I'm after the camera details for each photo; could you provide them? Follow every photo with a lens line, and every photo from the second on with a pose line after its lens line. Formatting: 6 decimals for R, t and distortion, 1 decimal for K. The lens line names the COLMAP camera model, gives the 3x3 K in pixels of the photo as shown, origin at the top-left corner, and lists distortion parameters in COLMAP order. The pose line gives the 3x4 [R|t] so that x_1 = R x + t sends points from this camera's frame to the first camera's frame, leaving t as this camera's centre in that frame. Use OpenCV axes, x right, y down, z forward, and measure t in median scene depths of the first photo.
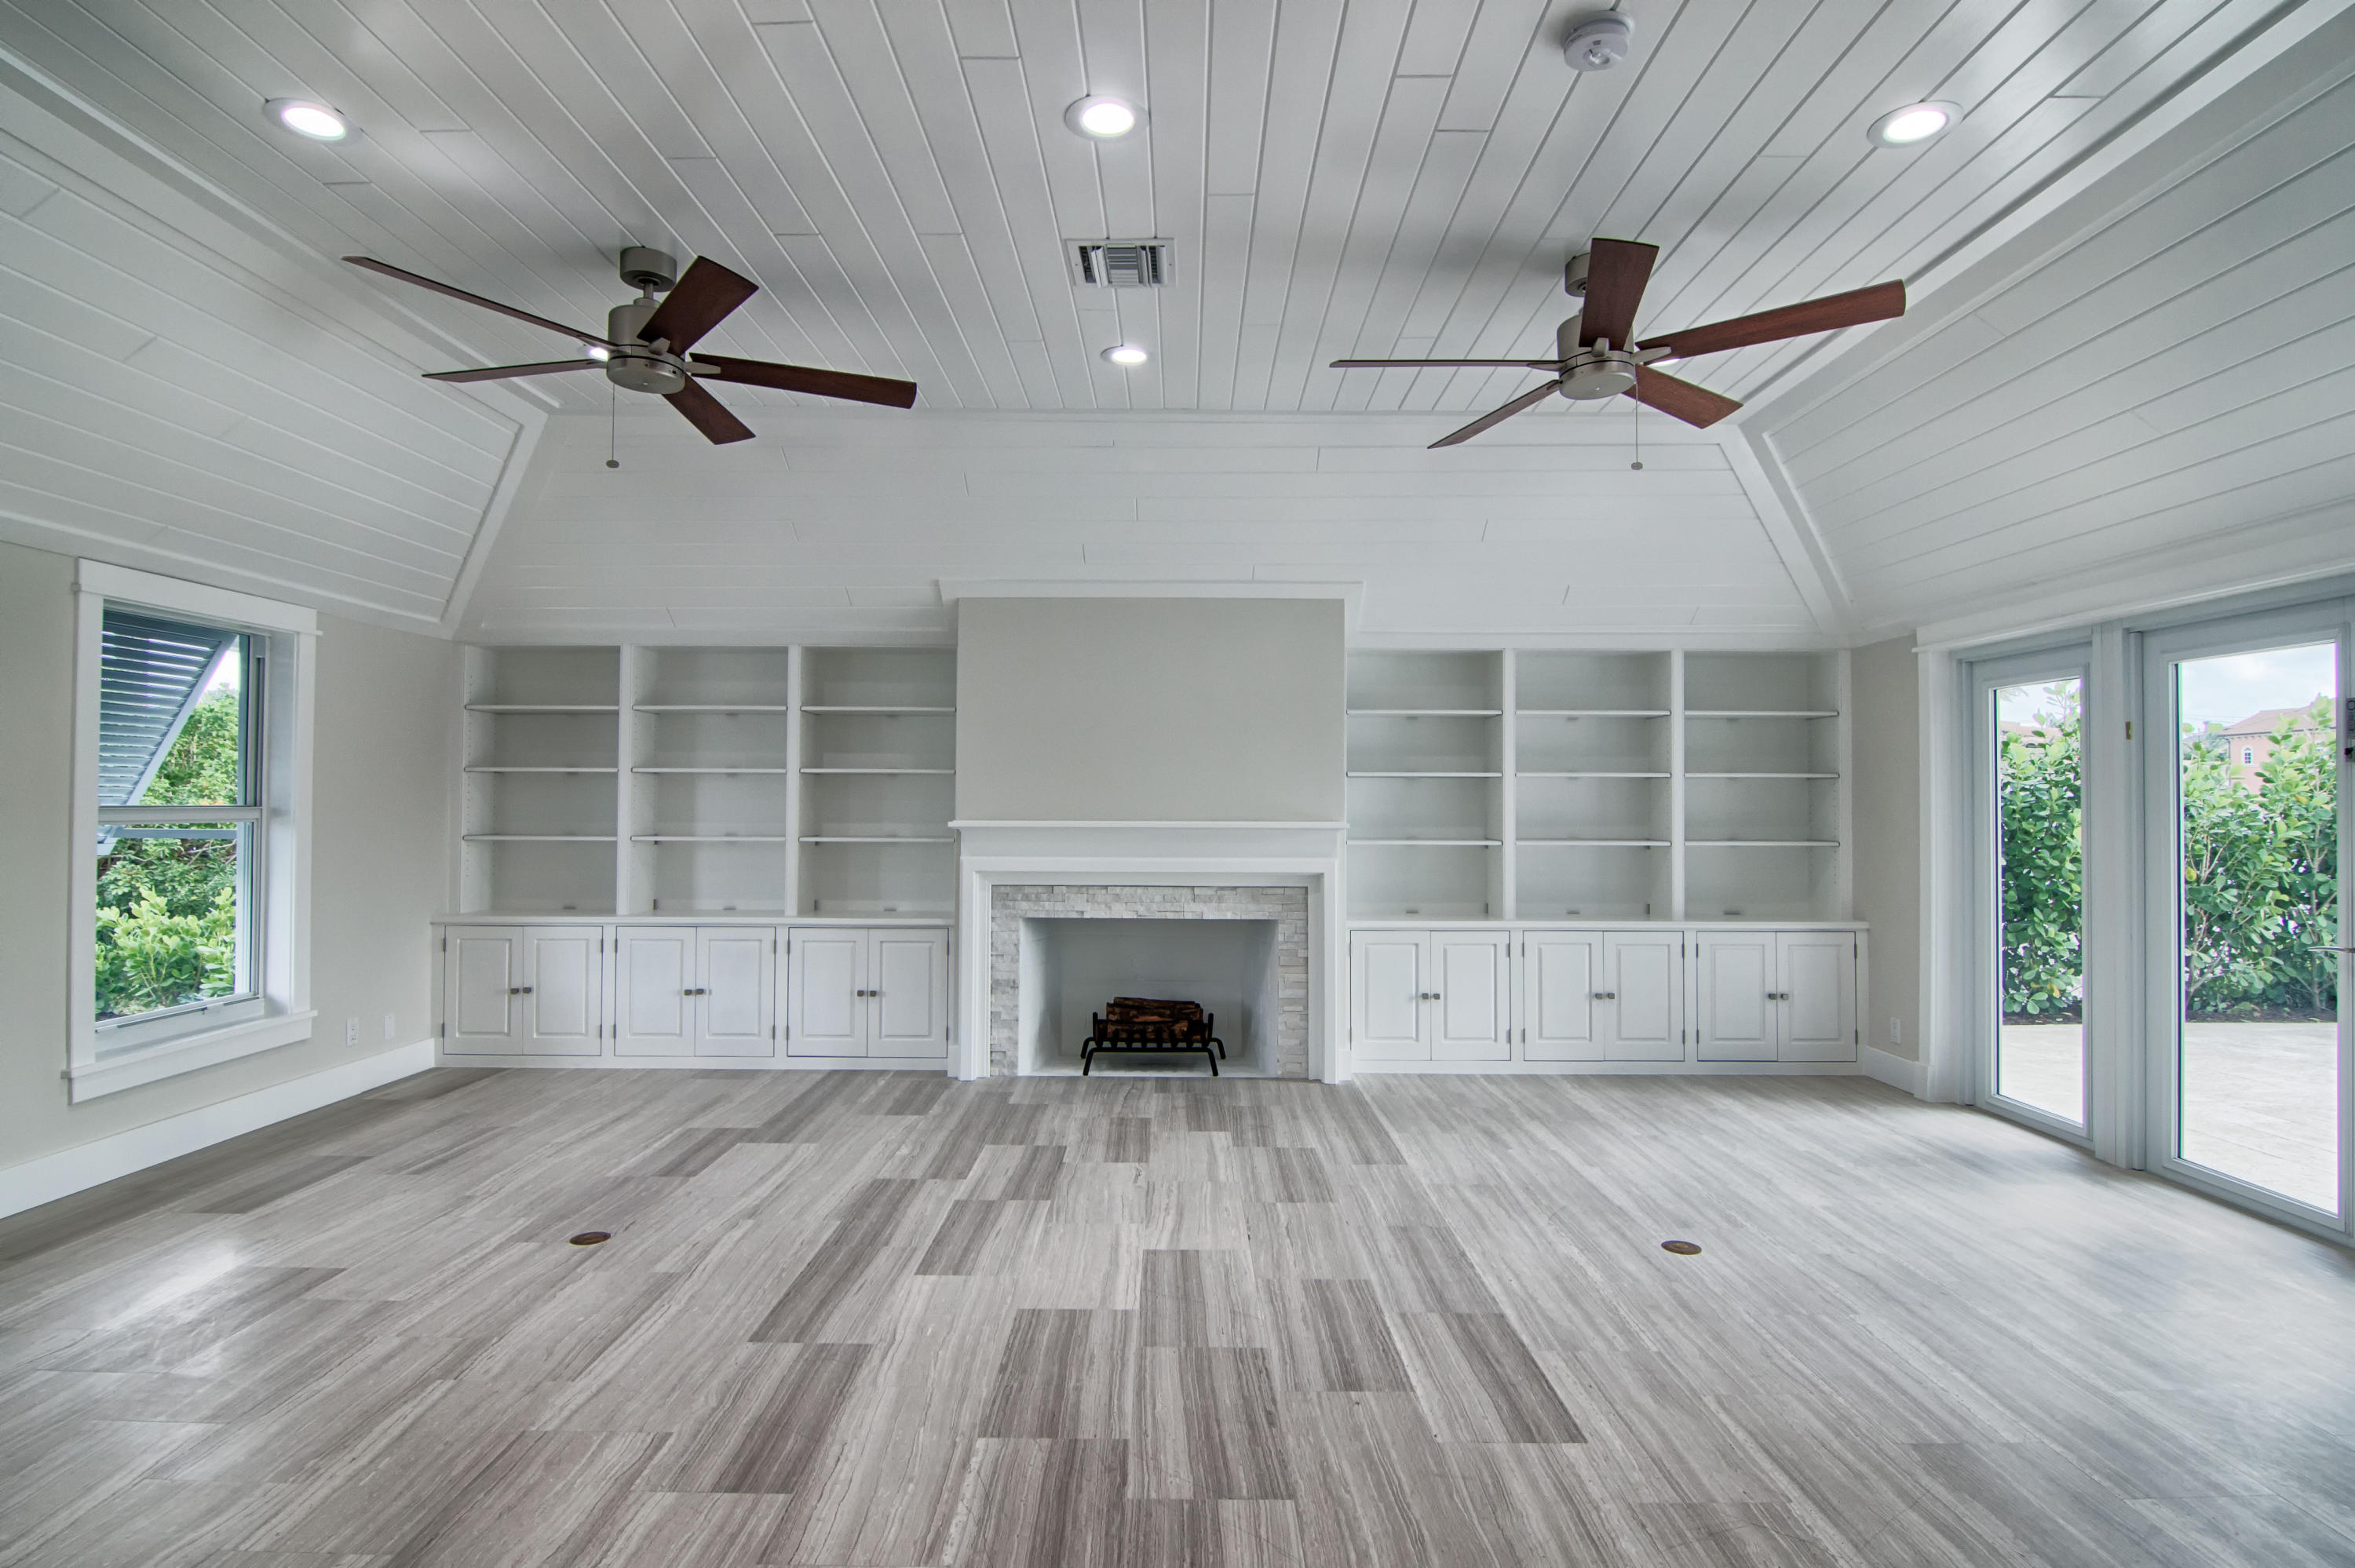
lens RADIAL K [[1202.9, 0, 1178.6], [0, 1202.9, 779.6], [0, 0, 1]] dist [-0.009543, -0.009247]
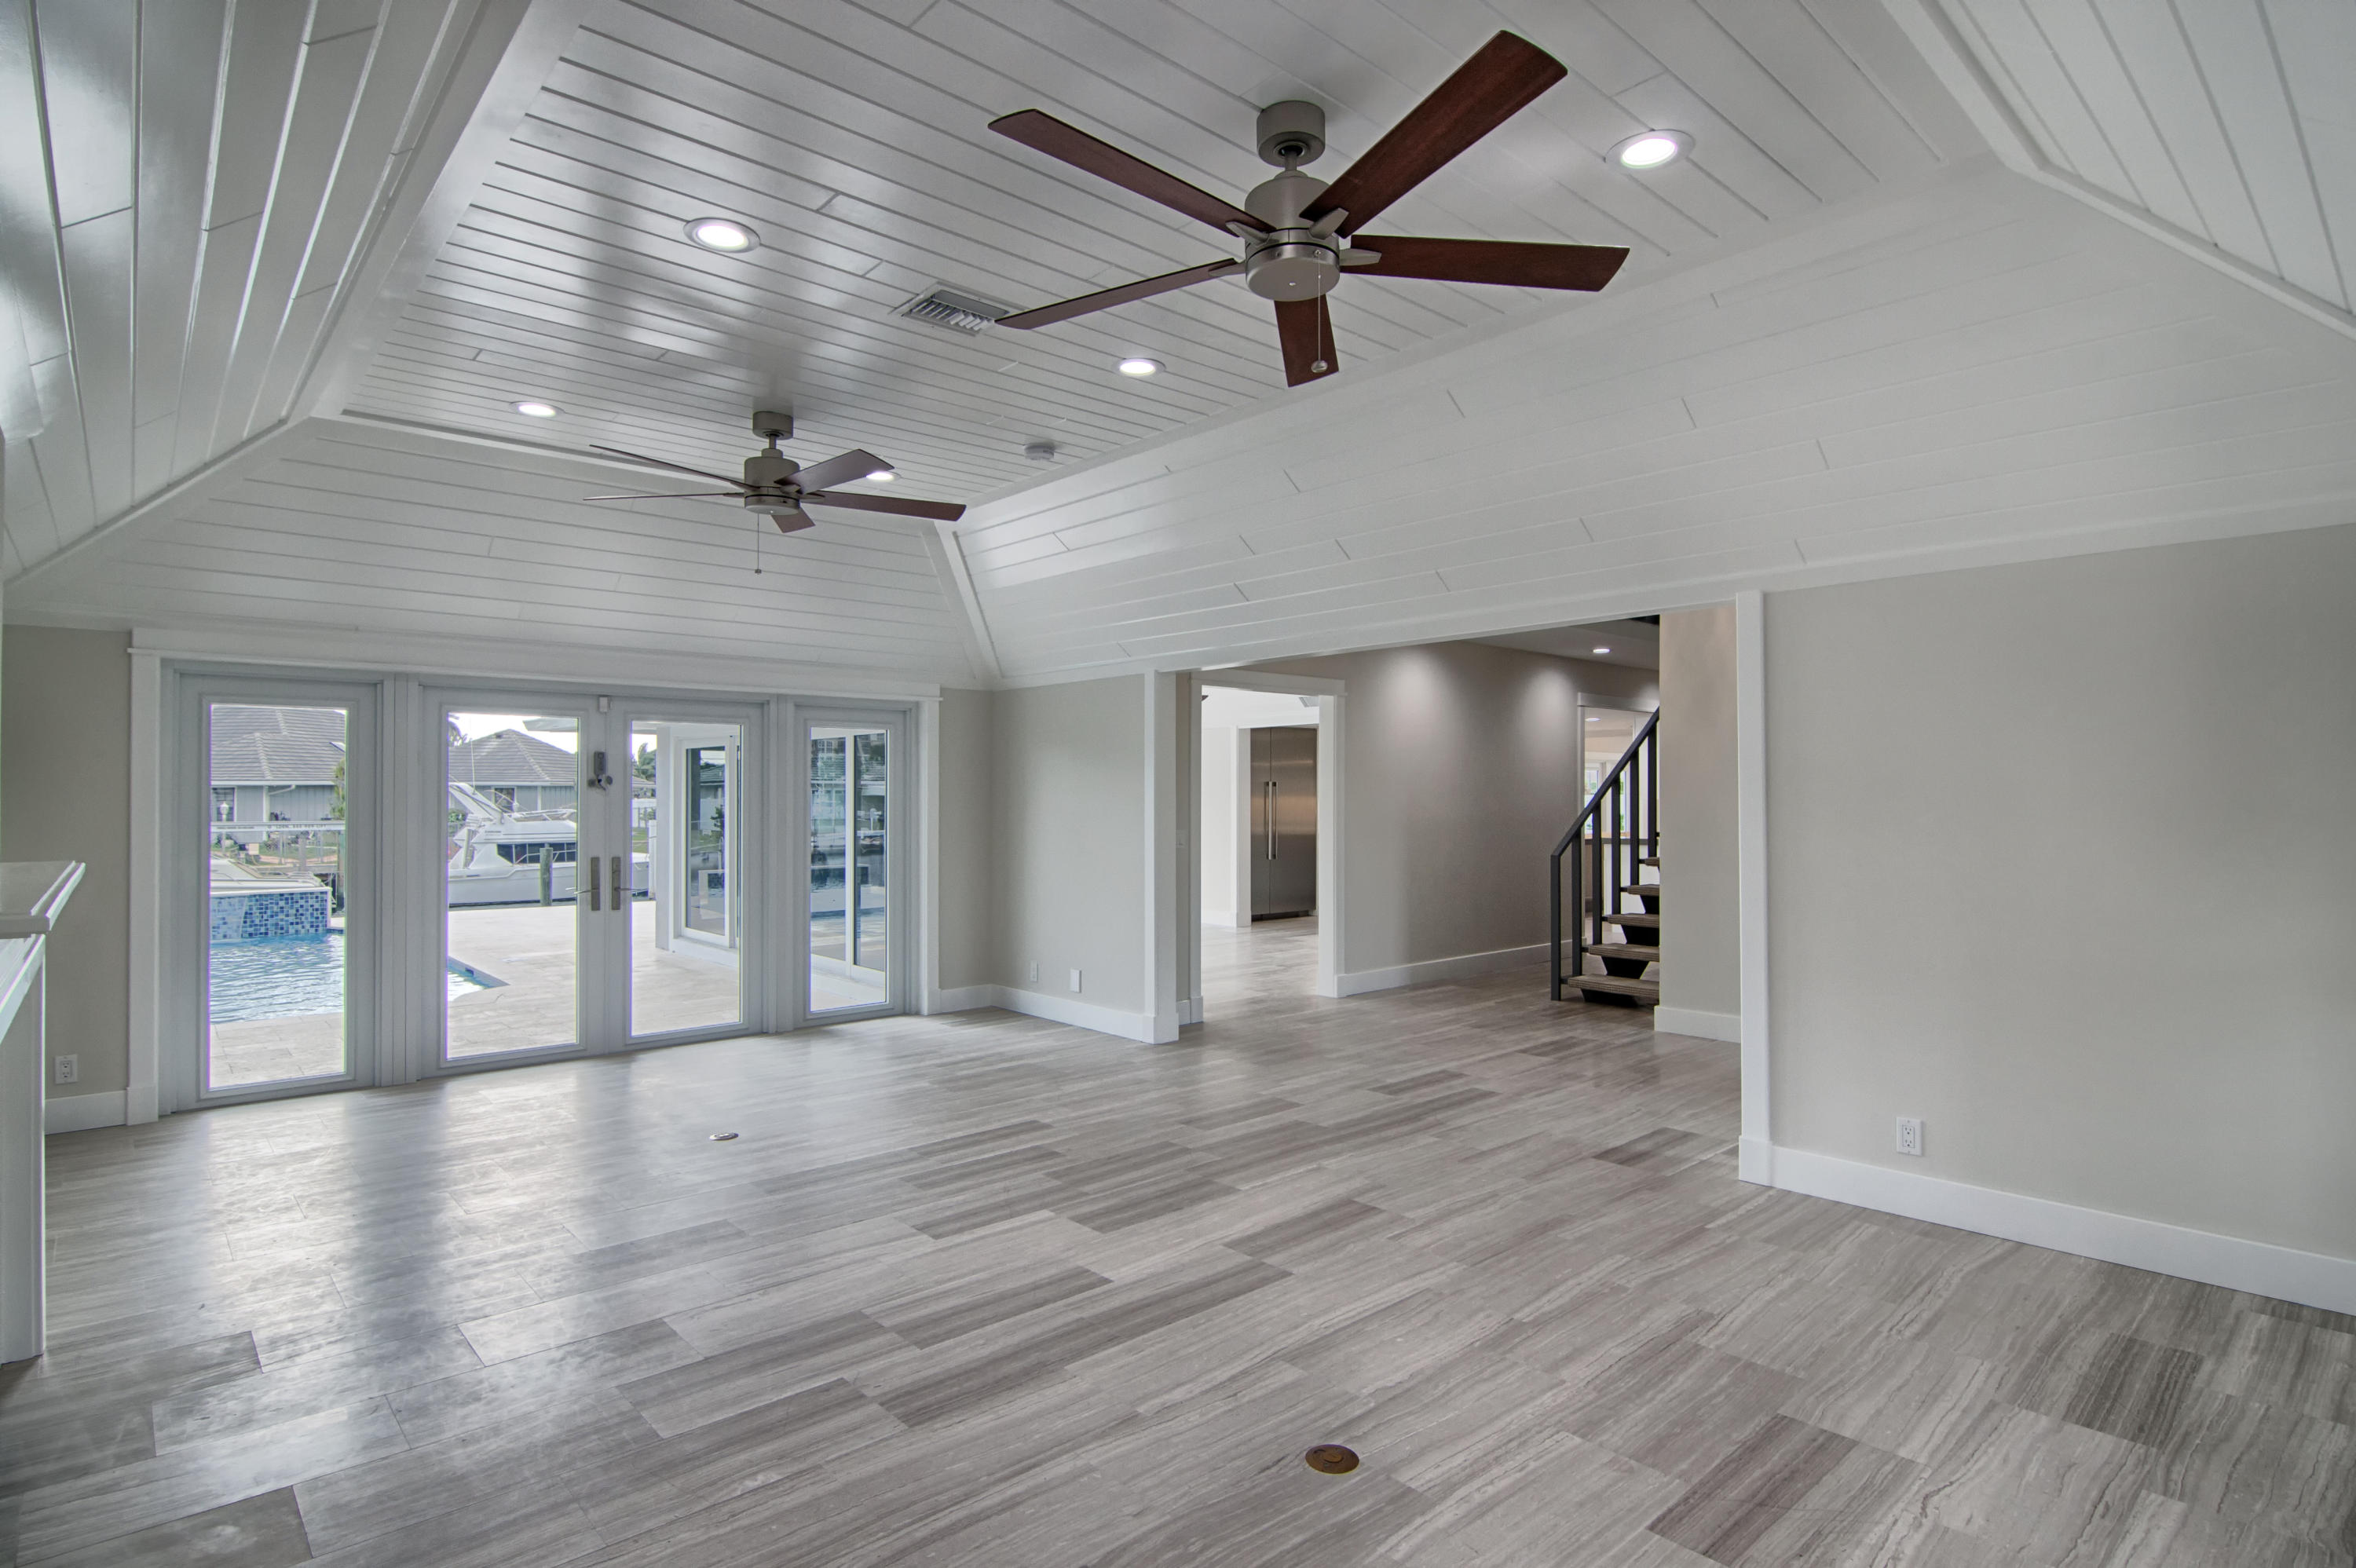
lens RADIAL K [[1203.5, 0, 1179.1], [0, 1203.5, 779.6], [0, 0, 1]] dist [-0.009543, -0.009247]
pose [[-0.676129, 0.007881, 0.736741, -1.108732], [-0.013515, 0.999642, -0.023096, 0.004522], [-0.736659, -0.025573, -0.675780, 1.808050]]
